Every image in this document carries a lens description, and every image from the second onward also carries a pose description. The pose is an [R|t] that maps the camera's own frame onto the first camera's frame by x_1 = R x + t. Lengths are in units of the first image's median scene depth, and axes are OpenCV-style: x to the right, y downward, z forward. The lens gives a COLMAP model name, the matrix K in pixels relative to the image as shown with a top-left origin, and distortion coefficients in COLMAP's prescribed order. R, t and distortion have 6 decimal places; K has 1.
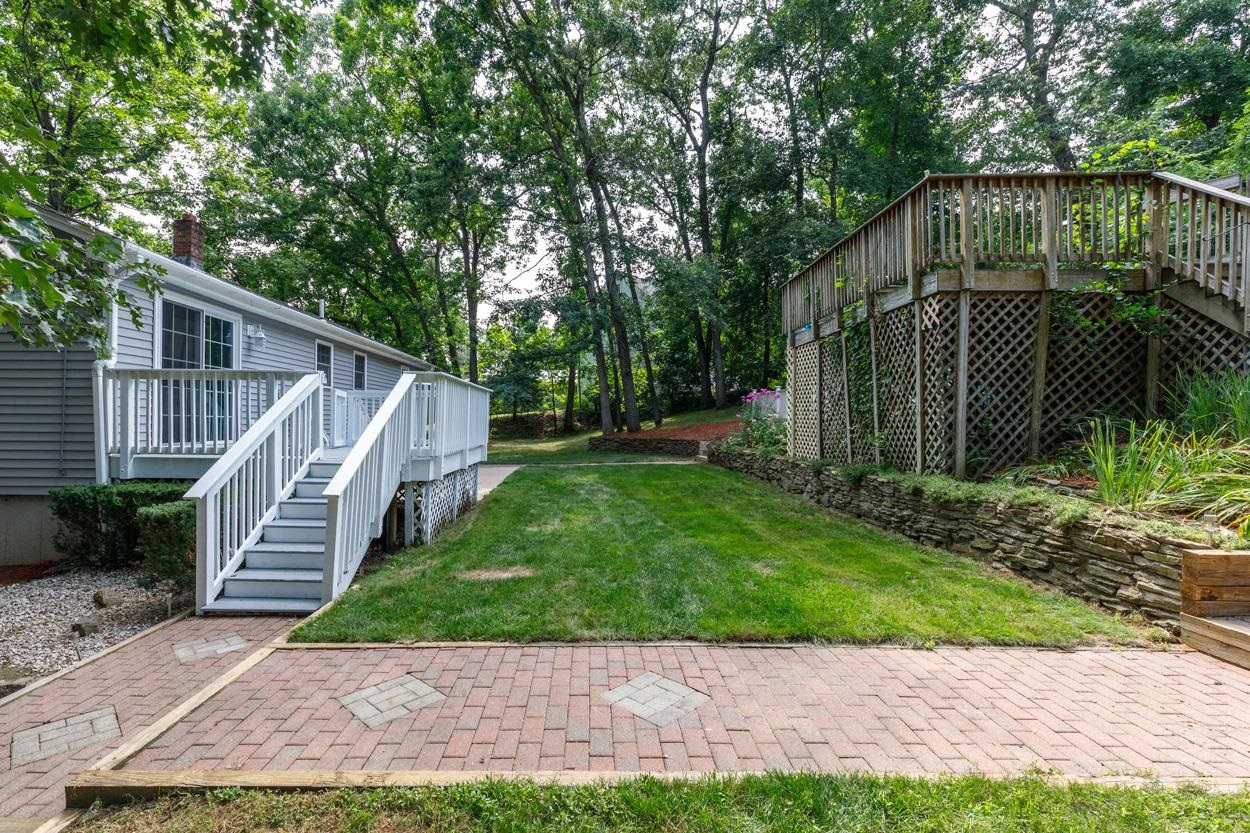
lens RADIAL K [[569.1, 0, 627.1], [0, 569.1, 408.7], [0, 0, 1]] dist [0.010863, -0.001185]
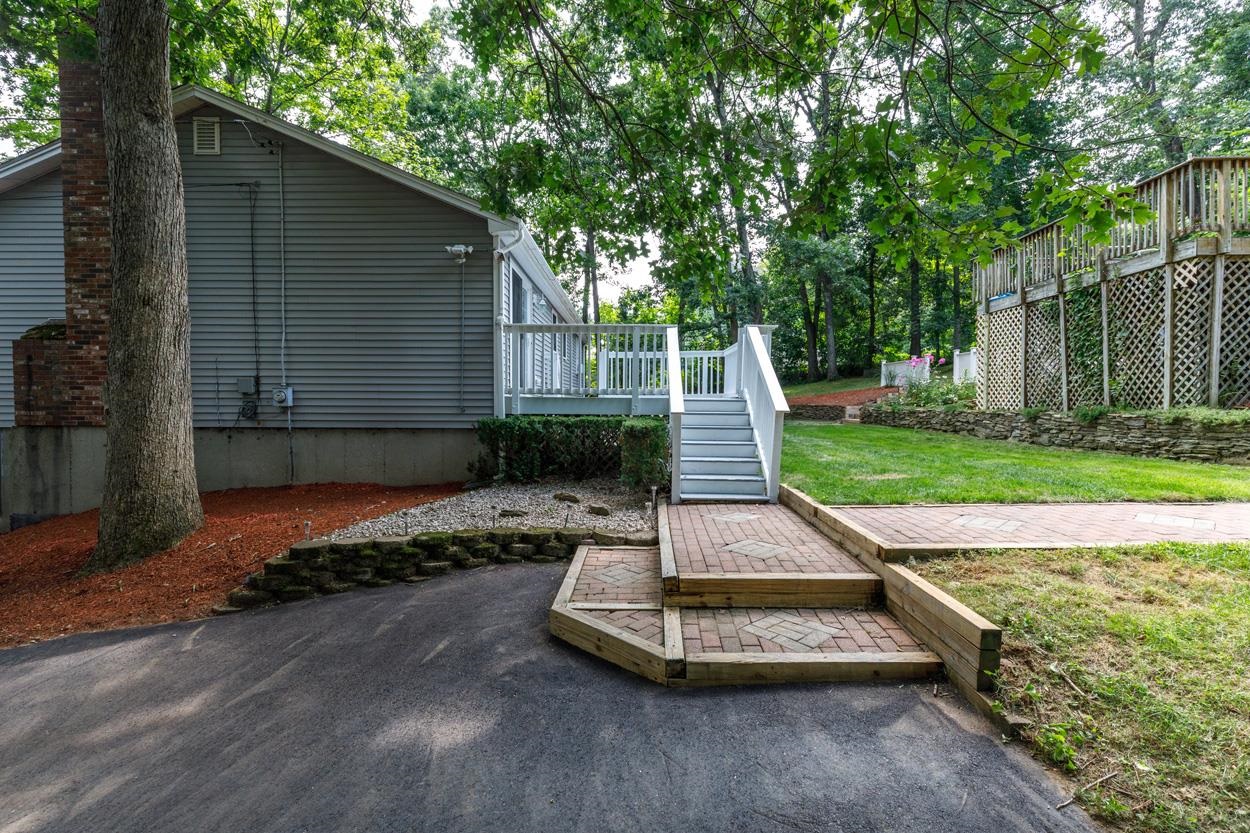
lens RADIAL K [[569.1, 0, 625.6], [0, 569.1, 416.7], [0, 0, 1]] dist [0.010863, -0.001185]
pose [[0.999966, -0.002845, -0.007751, -0.636062], [0.003102, 0.999438, 0.033365, 0.087857], [0.007651, -0.033388, 0.999413, -0.226417]]
